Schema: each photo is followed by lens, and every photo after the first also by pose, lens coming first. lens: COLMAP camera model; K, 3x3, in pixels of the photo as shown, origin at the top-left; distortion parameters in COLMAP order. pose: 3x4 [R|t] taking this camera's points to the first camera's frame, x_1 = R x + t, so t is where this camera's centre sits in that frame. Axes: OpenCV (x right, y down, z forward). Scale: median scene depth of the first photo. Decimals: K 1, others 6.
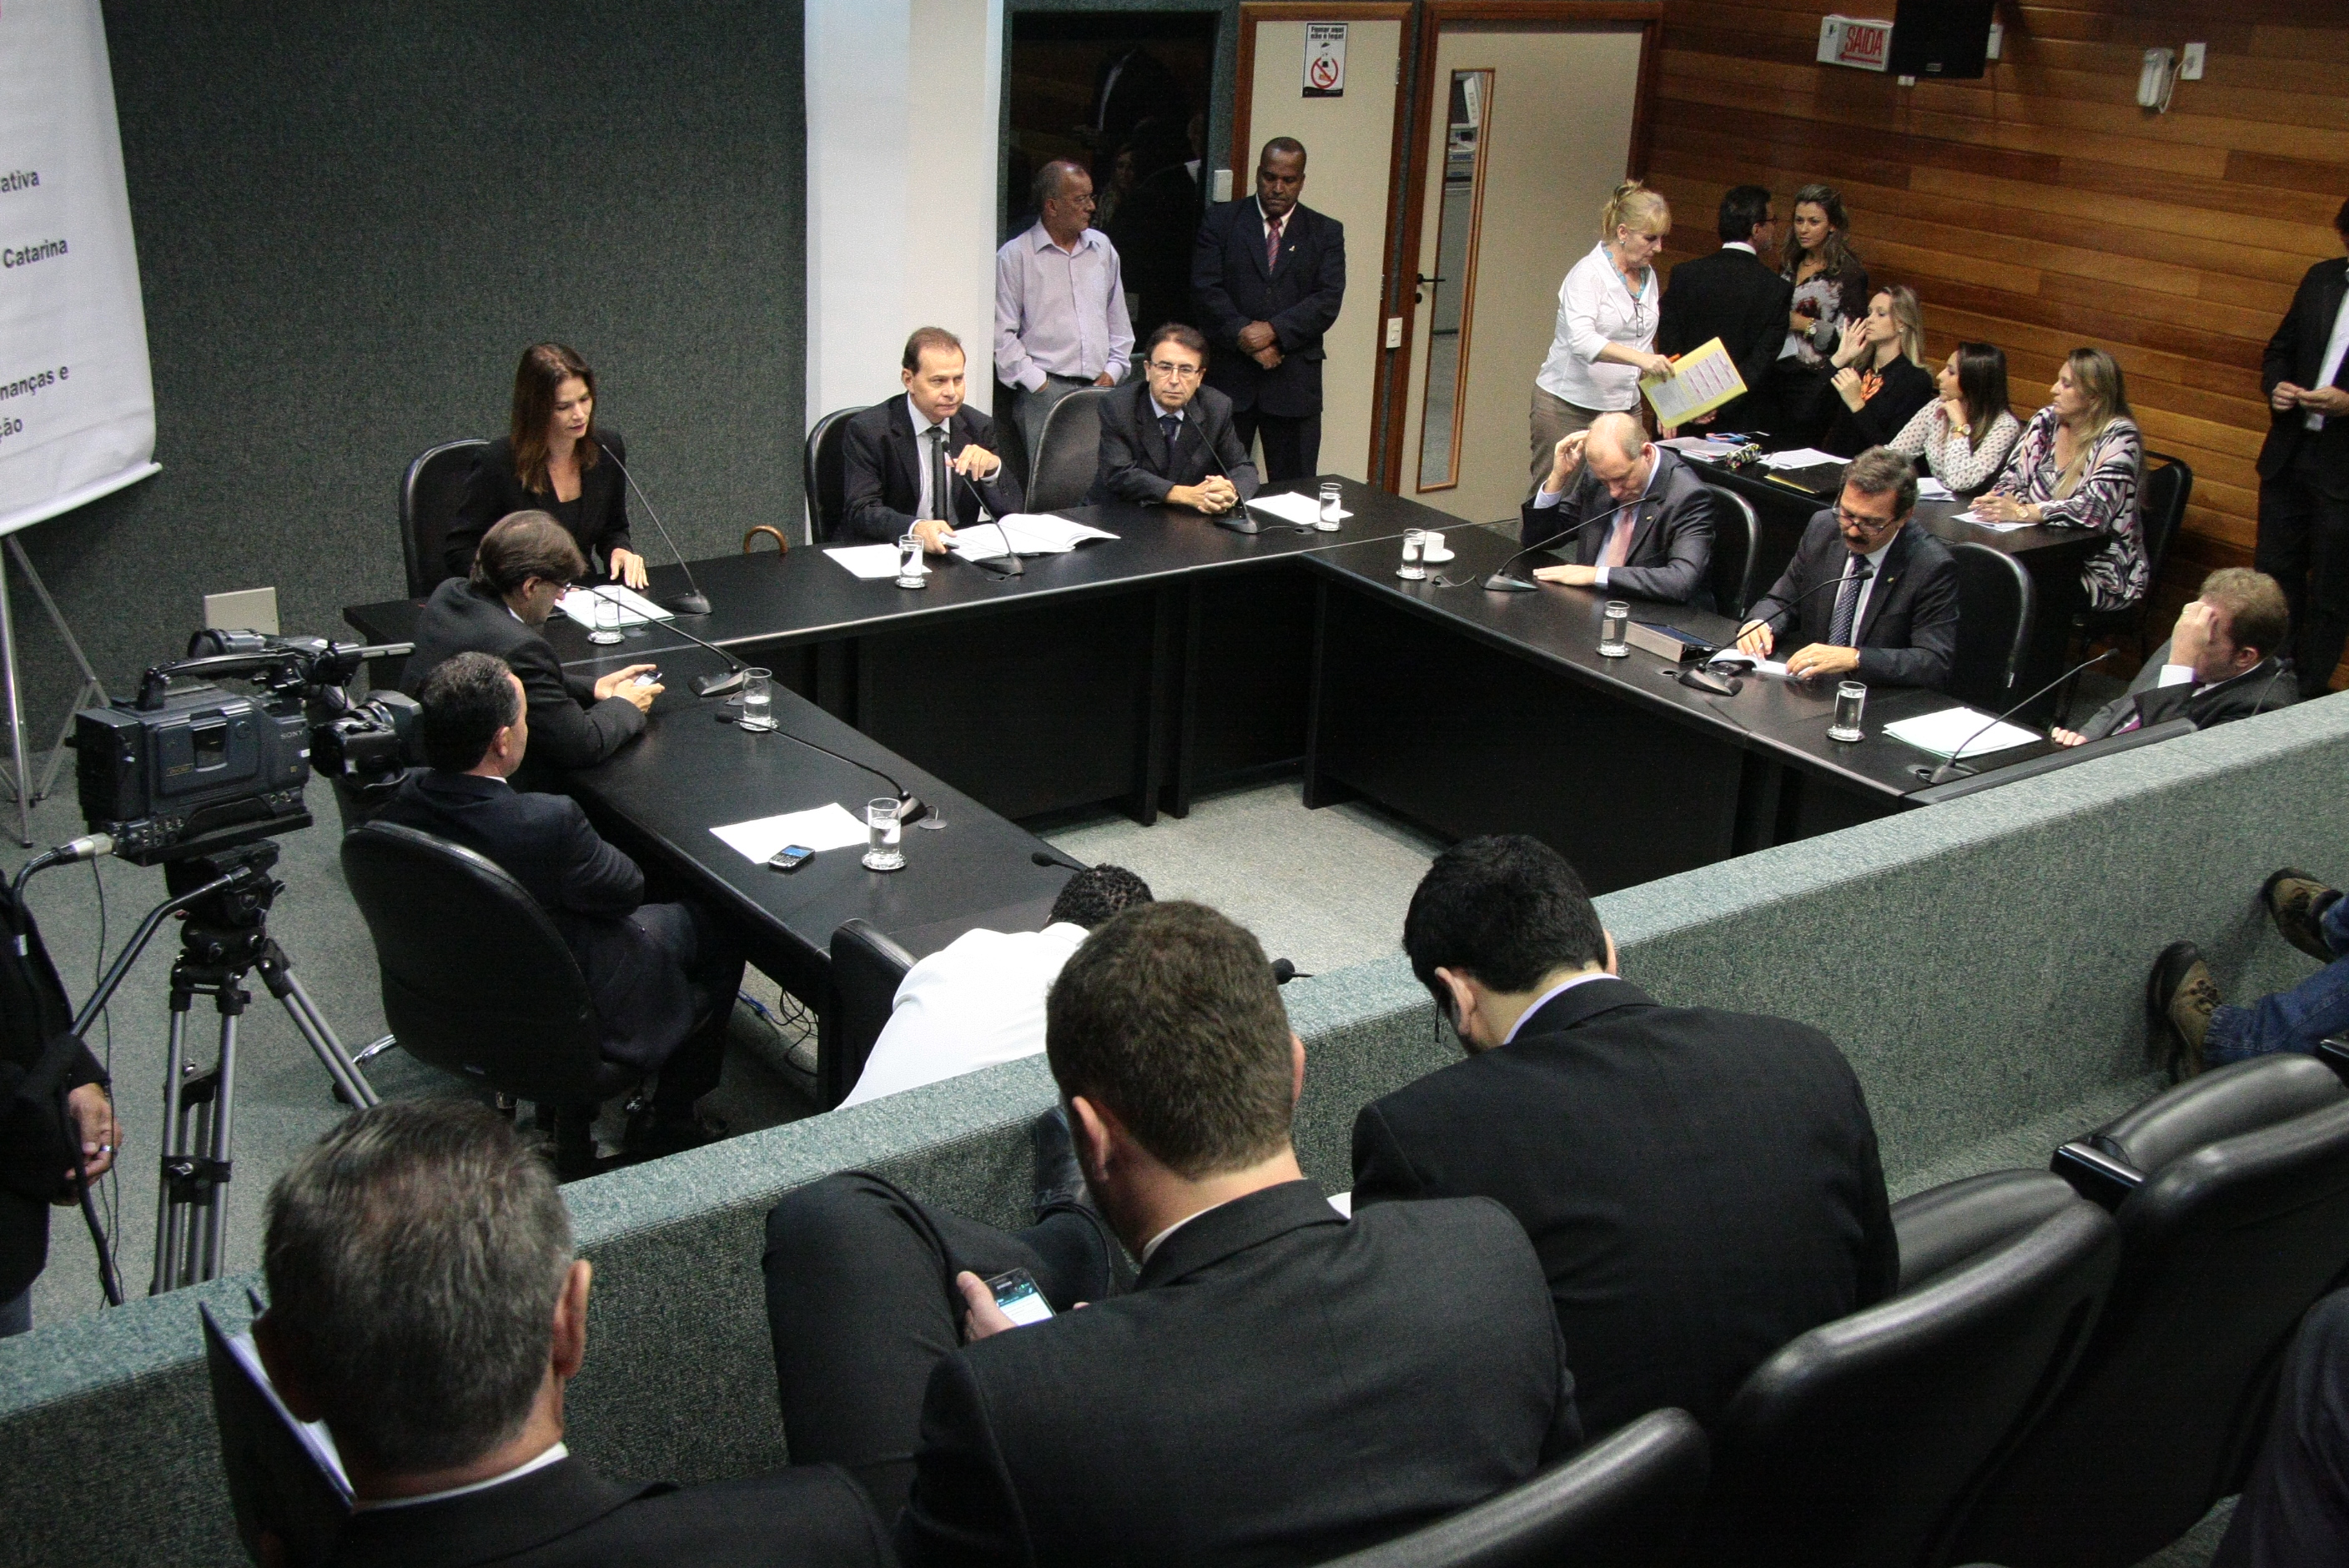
lens RADIAL K [[2499.0, 0, 1174.5], [0, 2499.0, 784.0], [0, 0, 1]] dist [-0.049728, 0.223378]
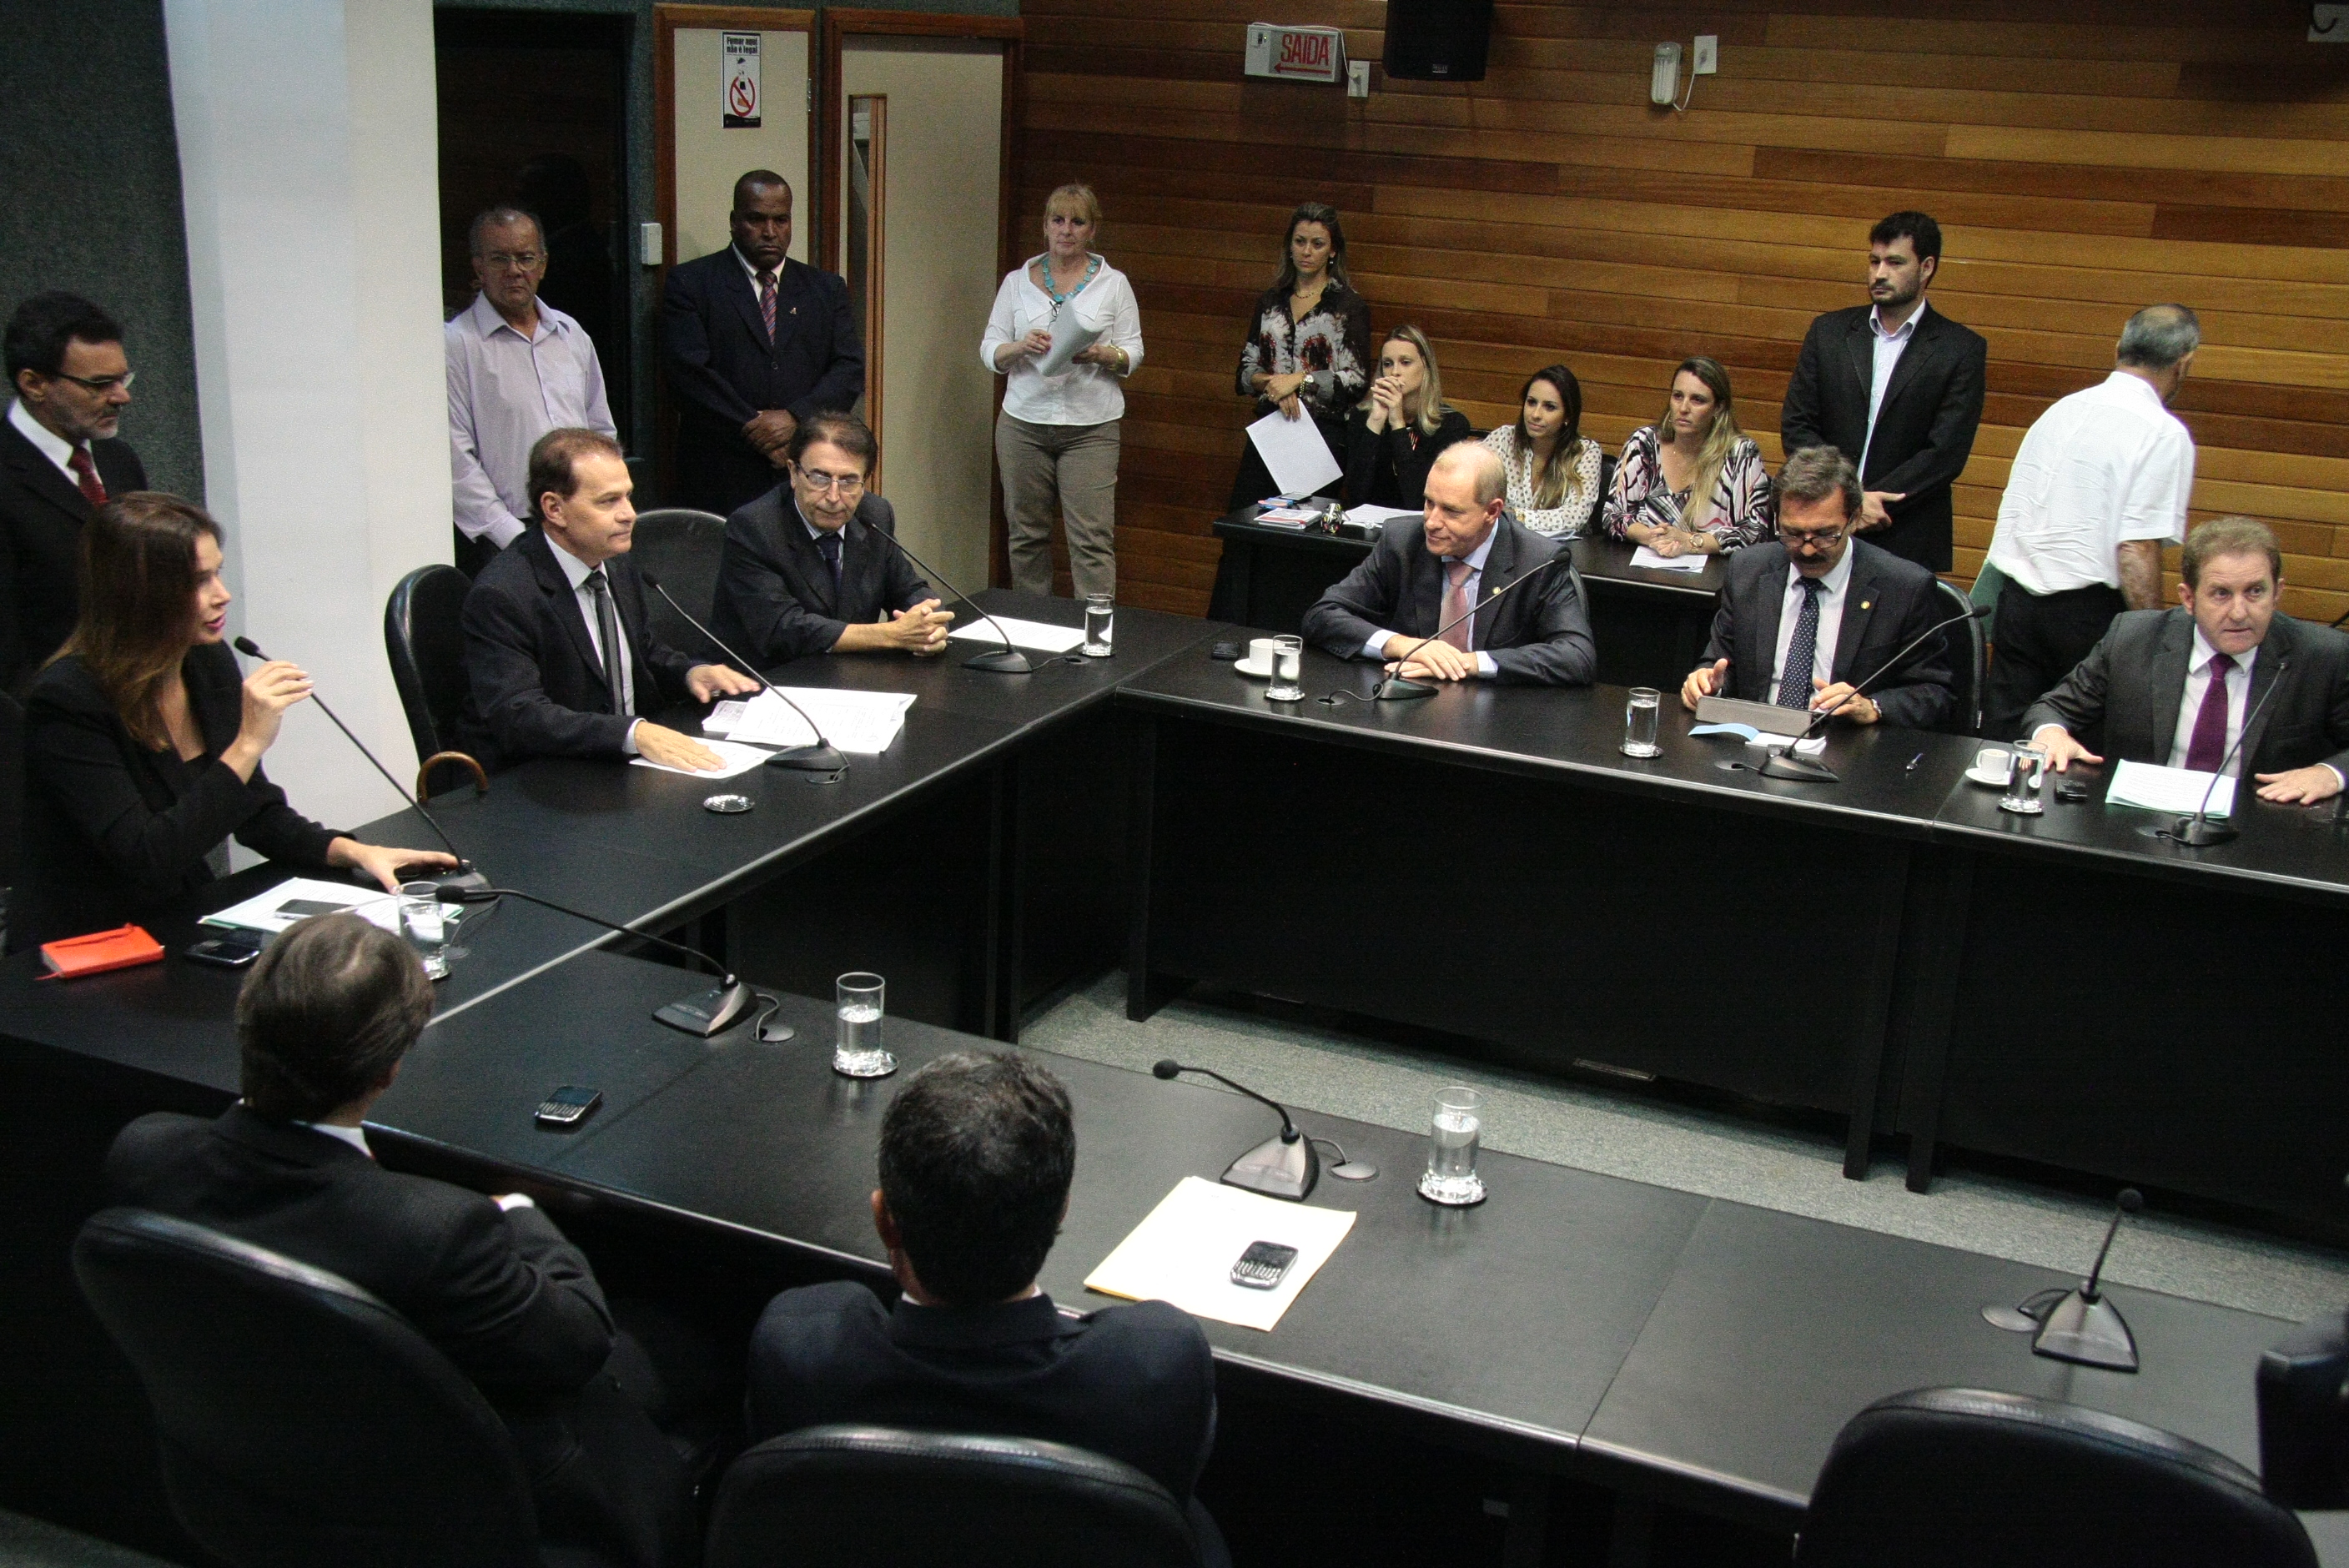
lens RADIAL K [[2488.4, 0, 1177.3], [0, 2488.4, 813.7], [0, 0, 1]] dist [-0.041969, 0.196322]
pose [[0.872053, -0.155538, 0.464037, -0.235474], [0.170785, 0.985264, 0.009294, -0.048320], [-0.458645, 0.071146, 0.885767, 0.273921]]
